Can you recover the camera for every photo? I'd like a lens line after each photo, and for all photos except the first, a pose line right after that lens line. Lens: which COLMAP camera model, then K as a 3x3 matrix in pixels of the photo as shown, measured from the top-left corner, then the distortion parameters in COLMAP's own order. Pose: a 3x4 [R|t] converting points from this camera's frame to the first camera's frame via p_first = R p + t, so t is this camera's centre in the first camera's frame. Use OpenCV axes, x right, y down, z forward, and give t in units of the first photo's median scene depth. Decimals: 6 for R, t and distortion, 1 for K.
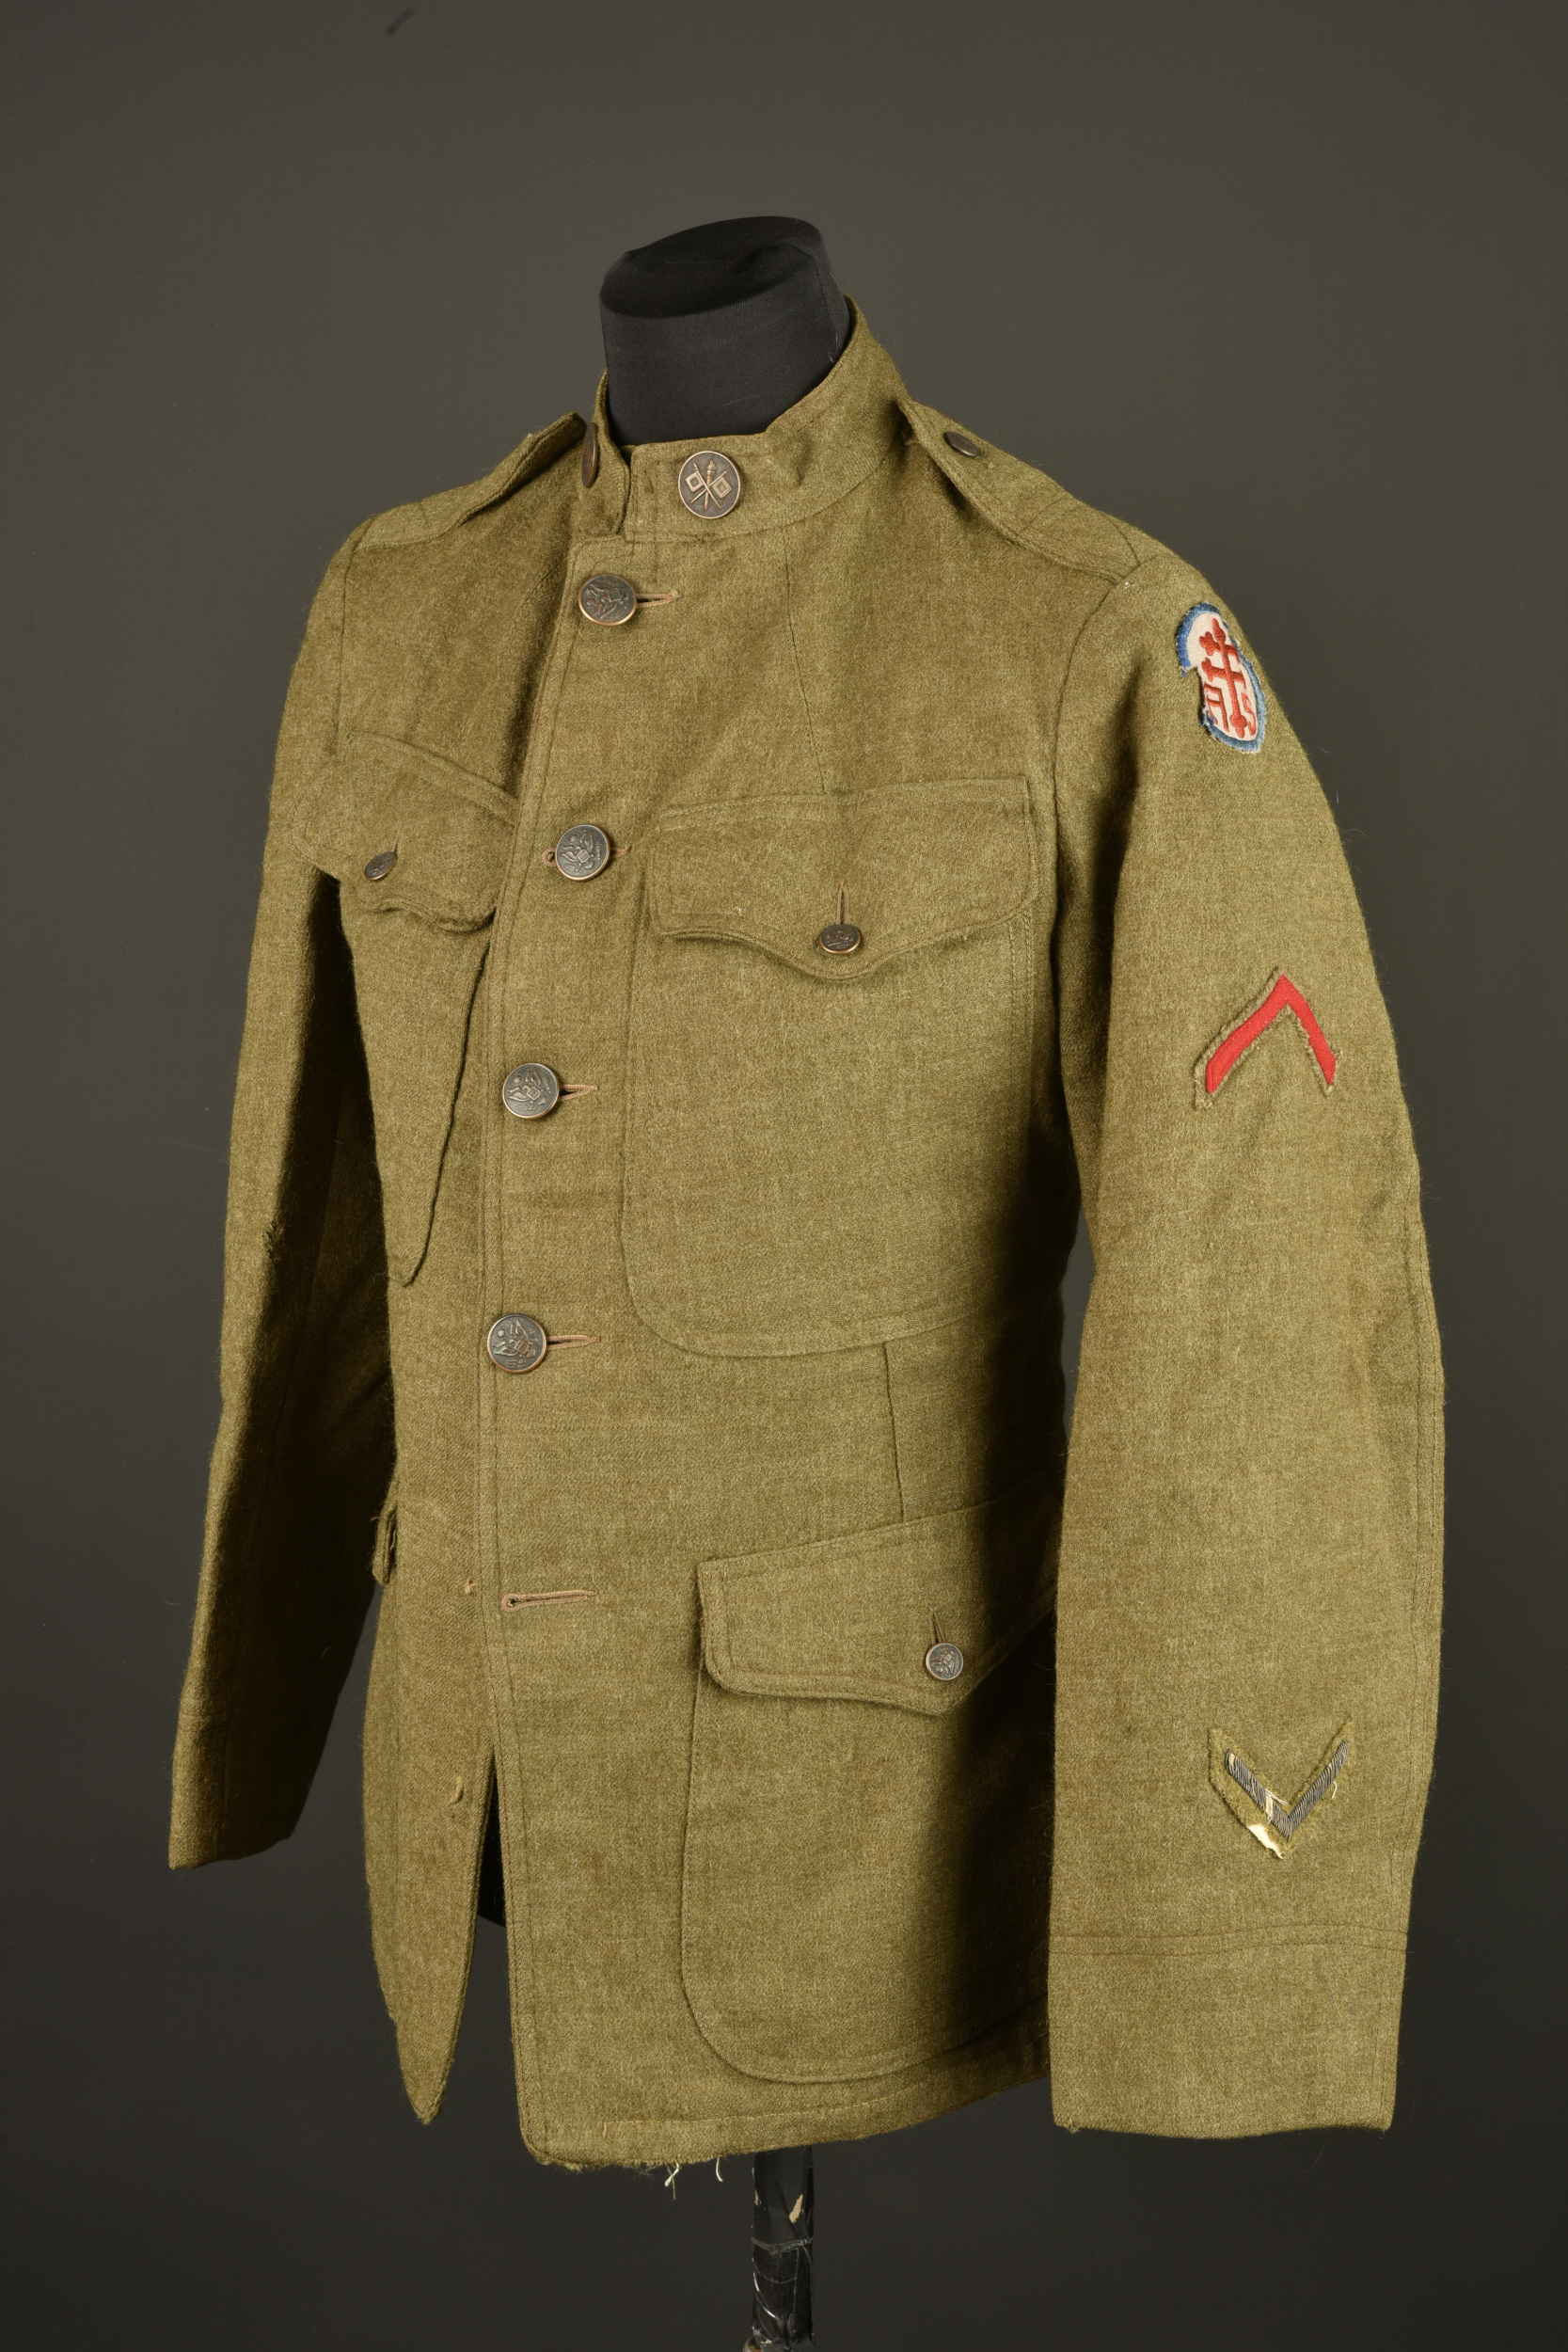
lens RADIAL K [[4004.3, 0, 784.0], [0, 4004.3, 1176.0], [0, 0, 1]] dist [0.014526, -0.080645]
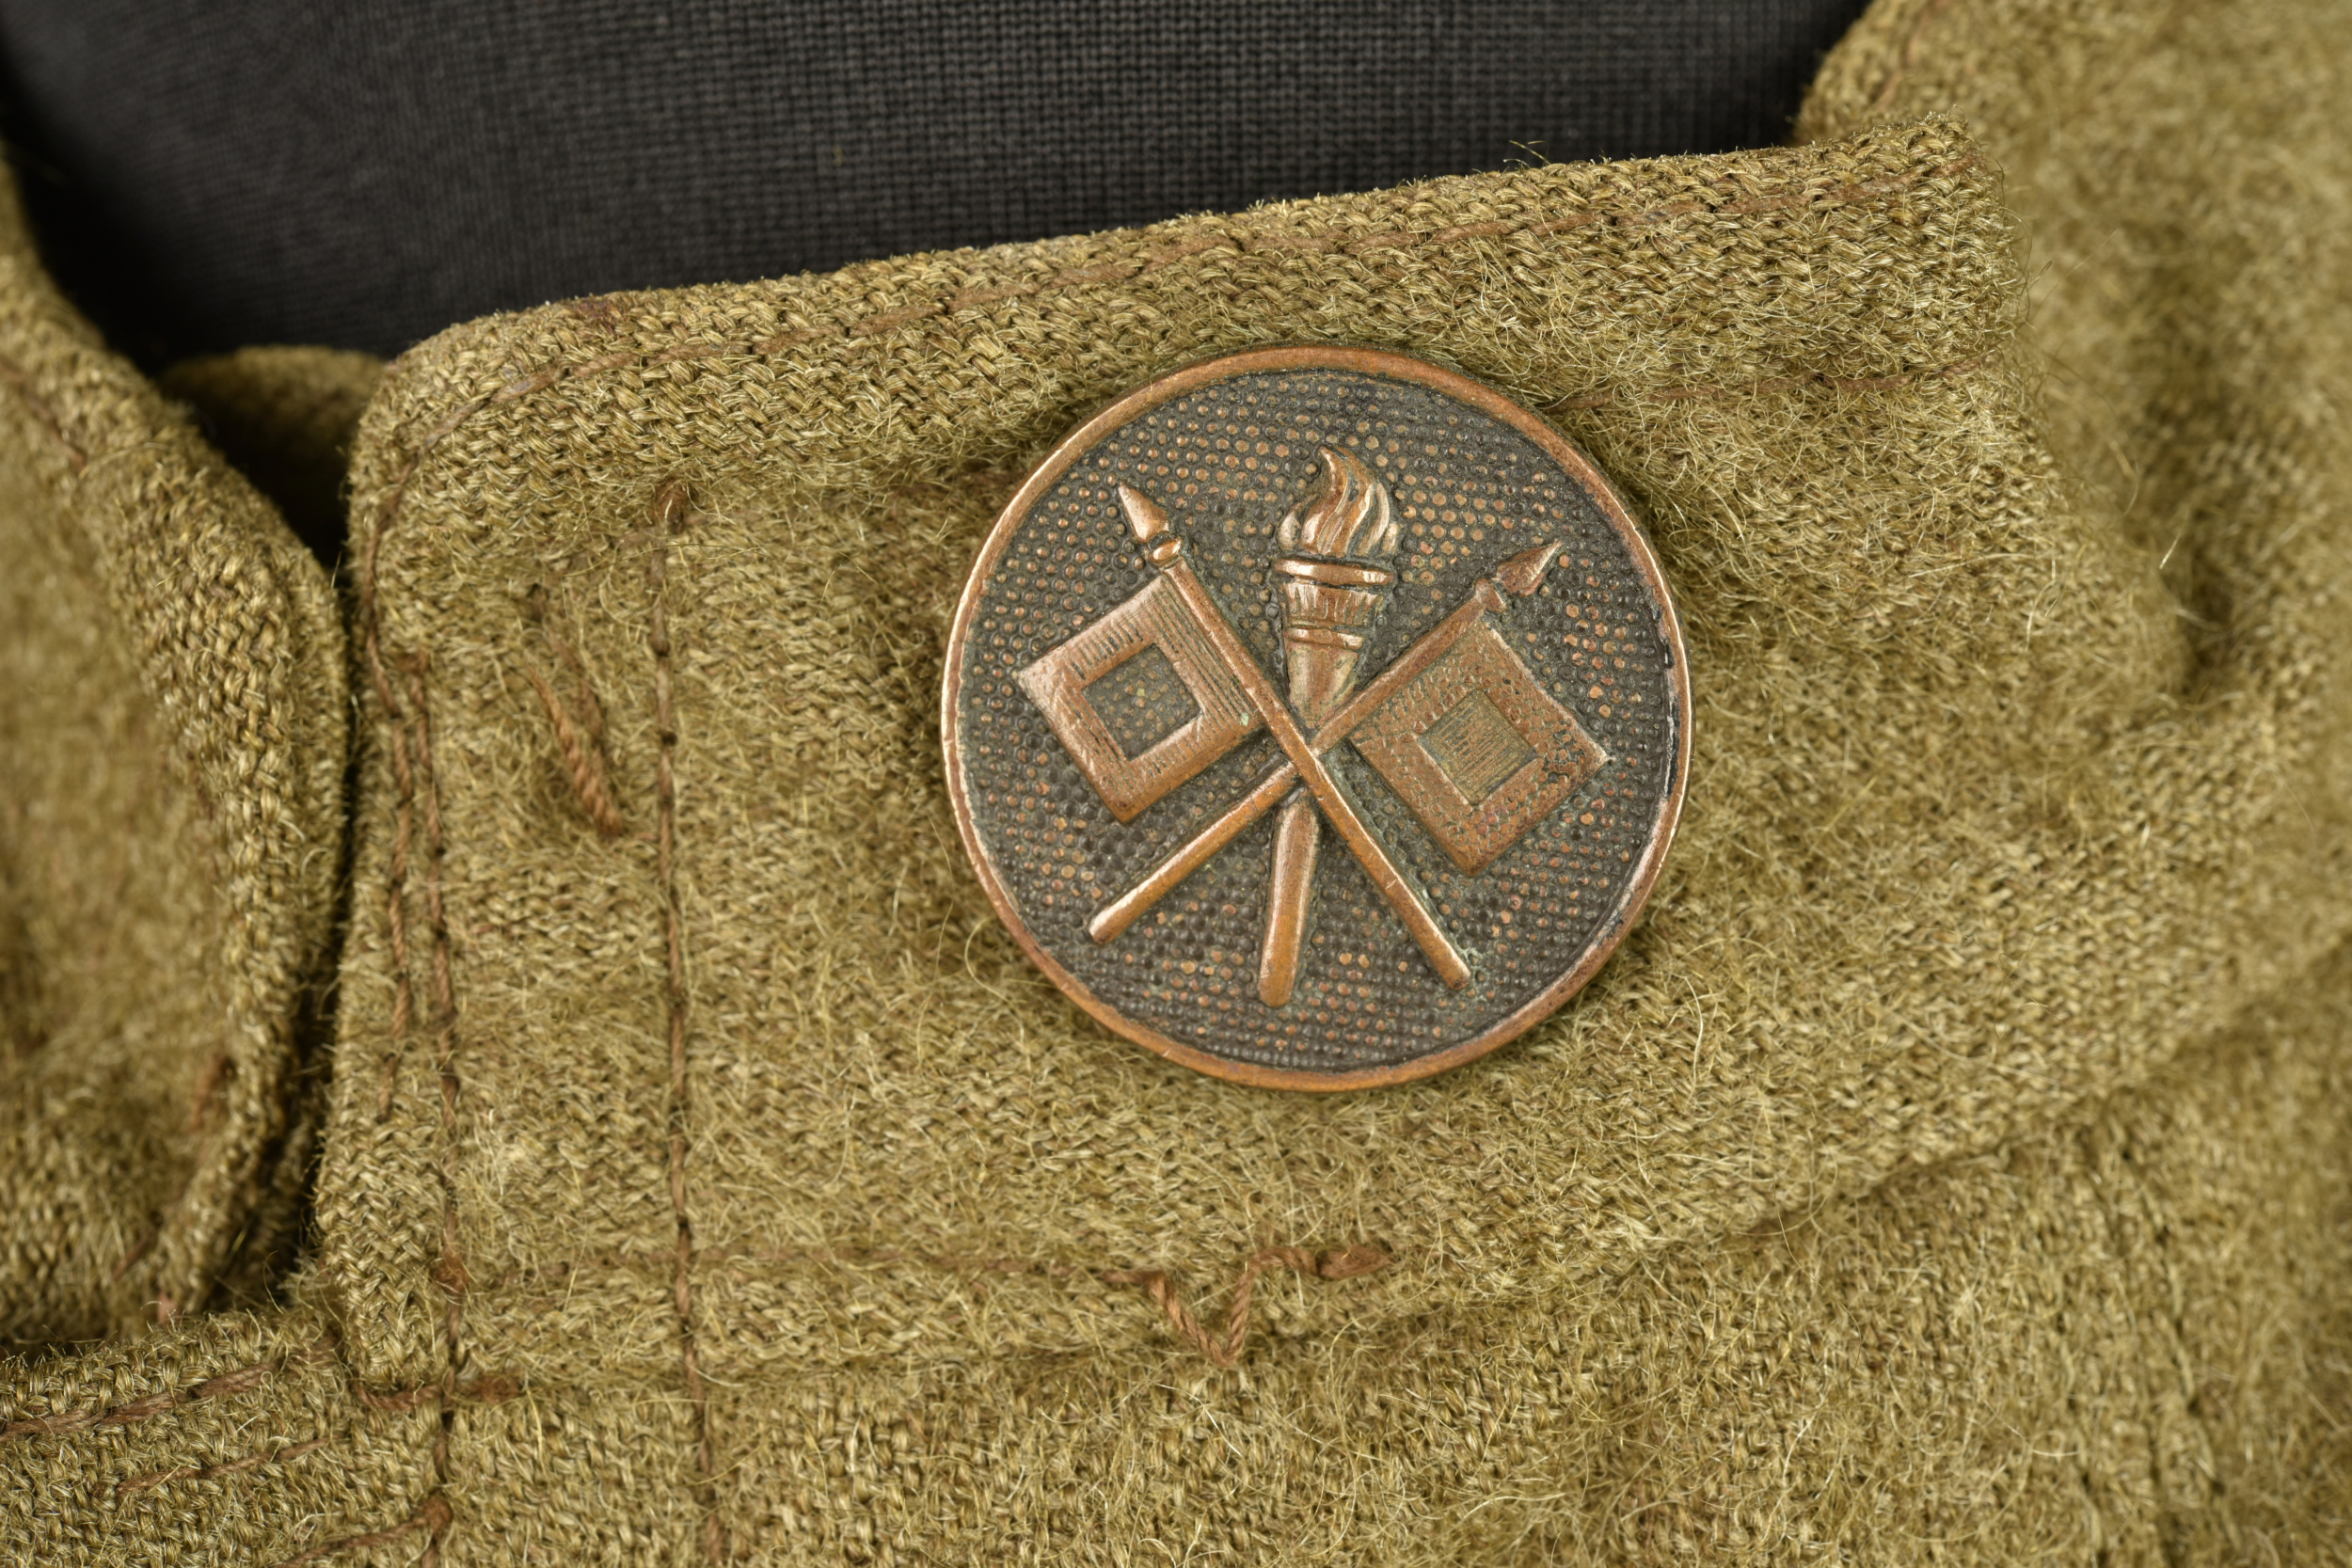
lens RADIAL K [[4004.3, 0, 1176.0], [0, 4004.3, 784.0], [0, 0, 1]] dist [0.014526, -0.080645]
pose [[0.952266, -0.061417, 0.299026, -0.048243], [0.097672, 0.989359, -0.107837, -0.161383], [-0.289221, 0.131896, 0.948132, 0.914138]]
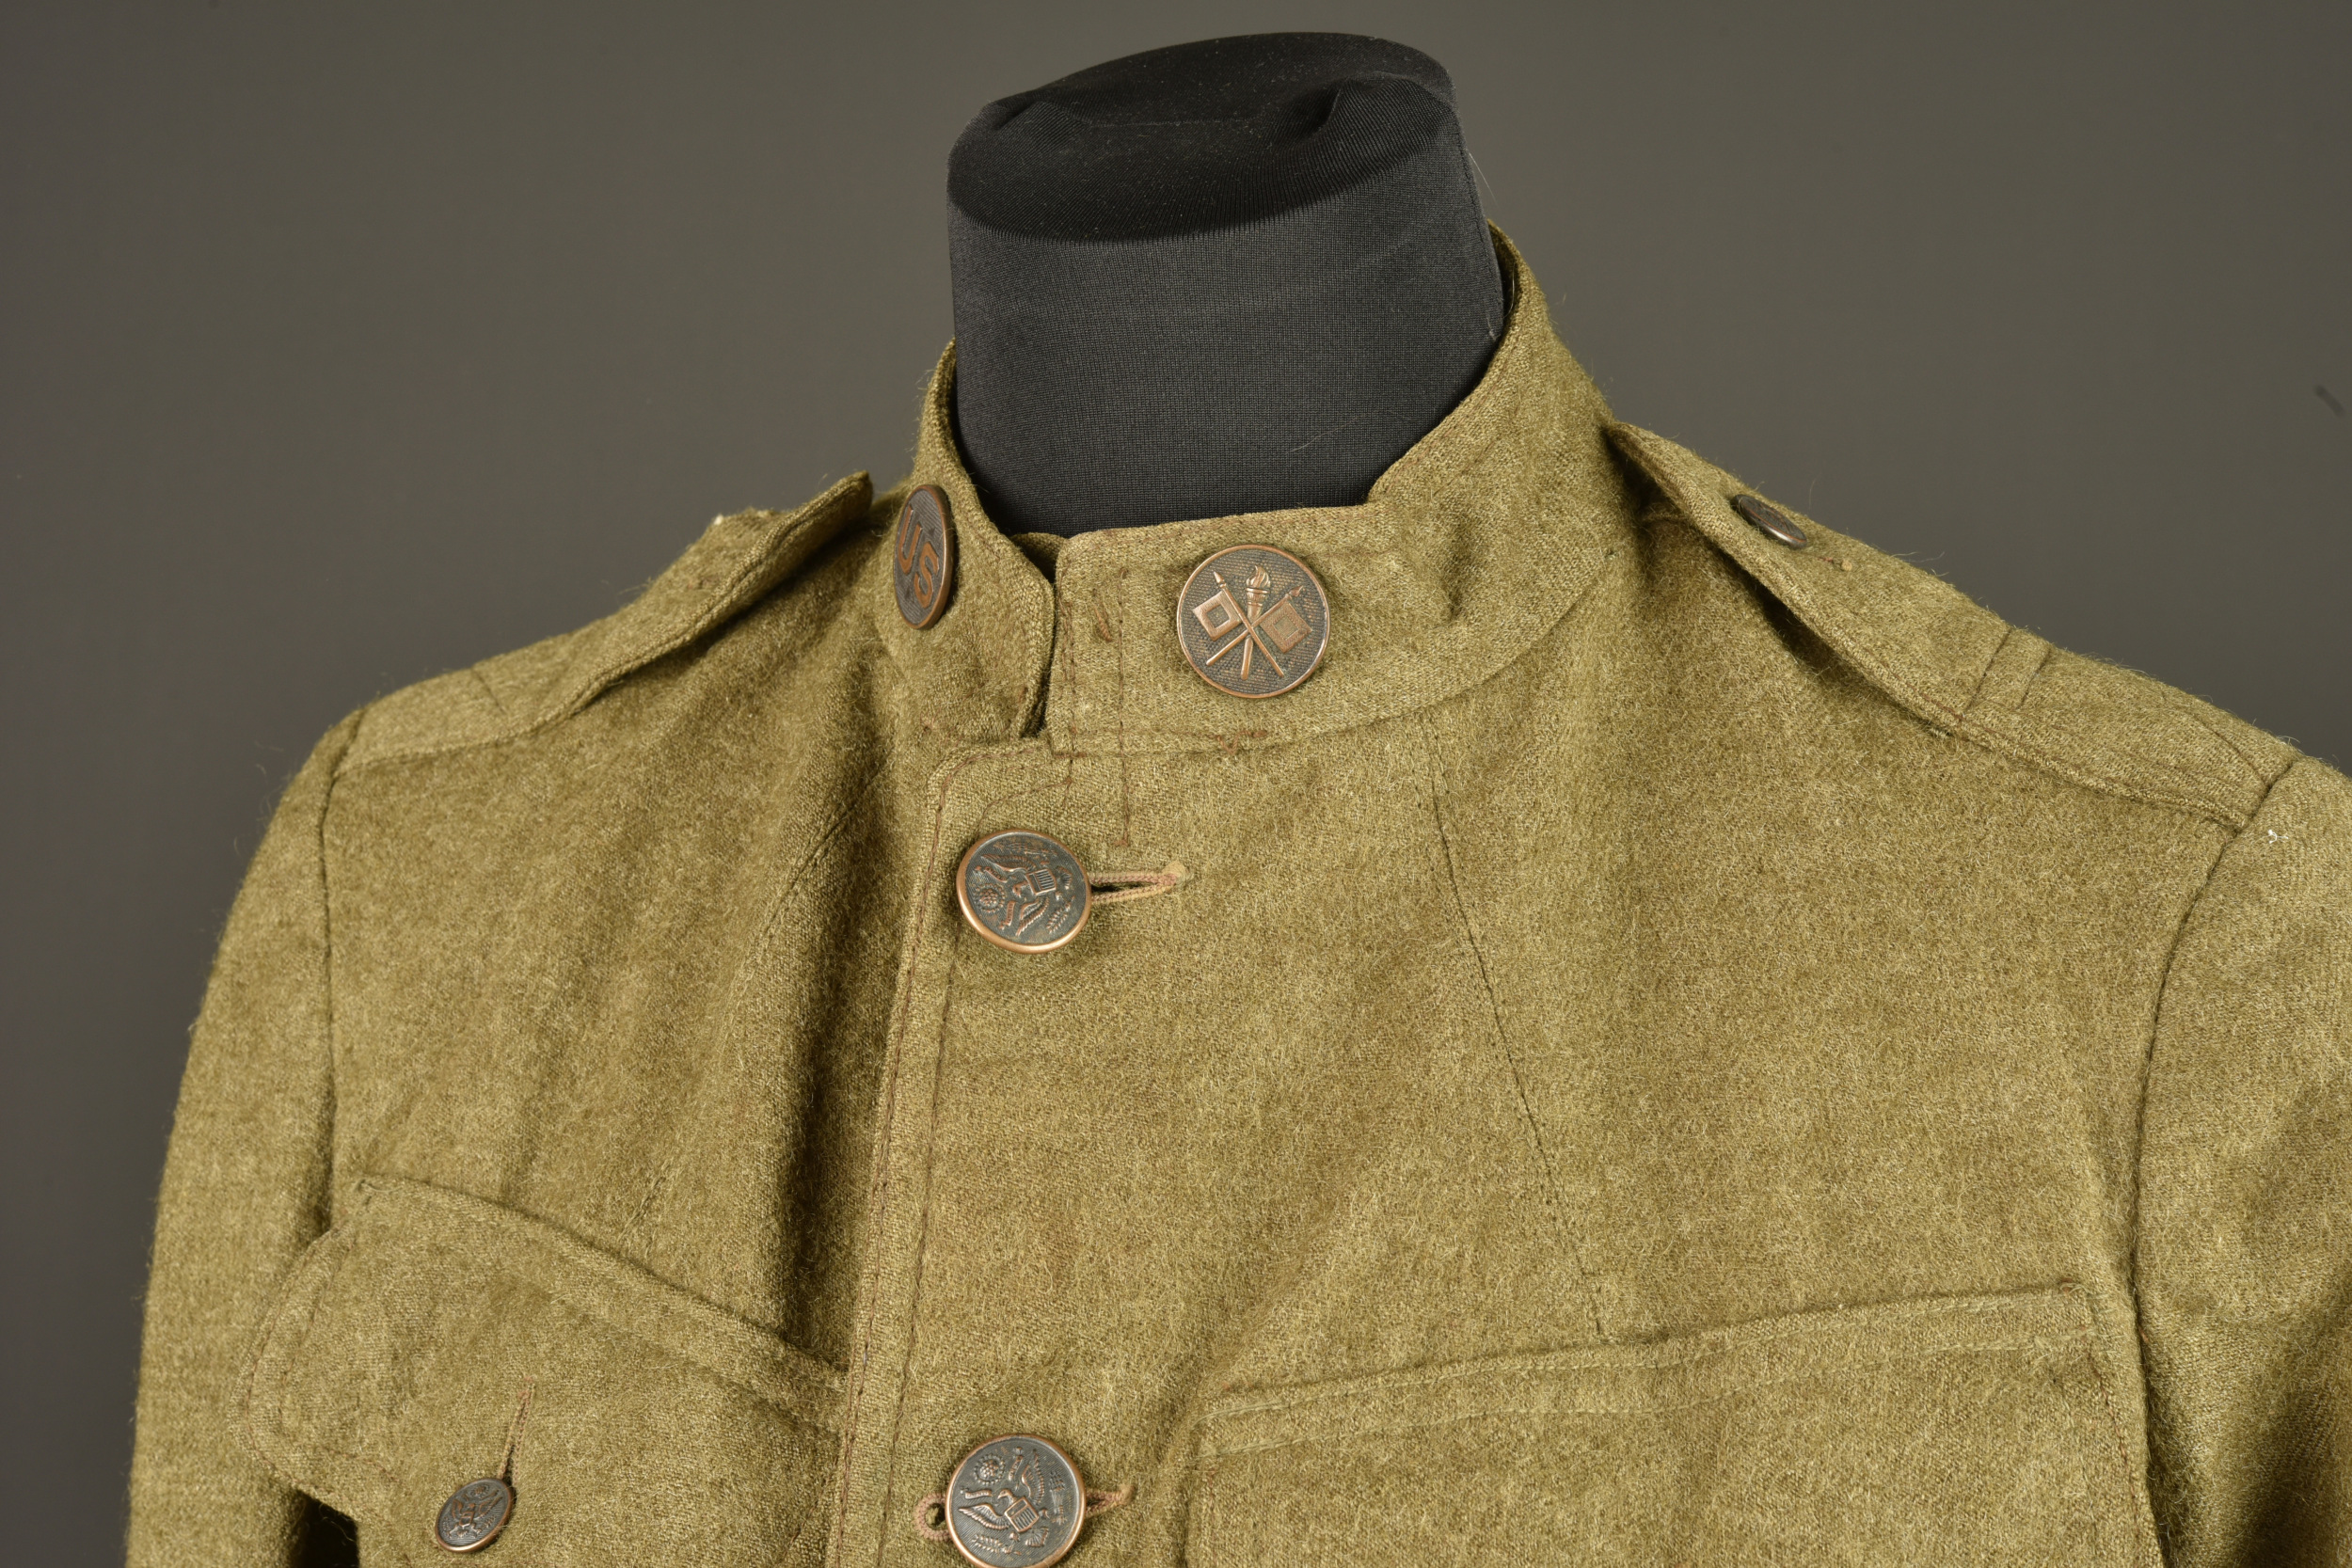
lens RADIAL K [[4004.3, 0, 1176.0], [0, 4004.3, 784.0], [0, 0, 1]] dist [0.014526, -0.080645]
pose [[0.982152, -0.035337, 0.184742, -0.107254], [0.055084, 0.993168, -0.102875, -0.110571], [-0.179844, 0.111215, 0.977388, 0.578315]]
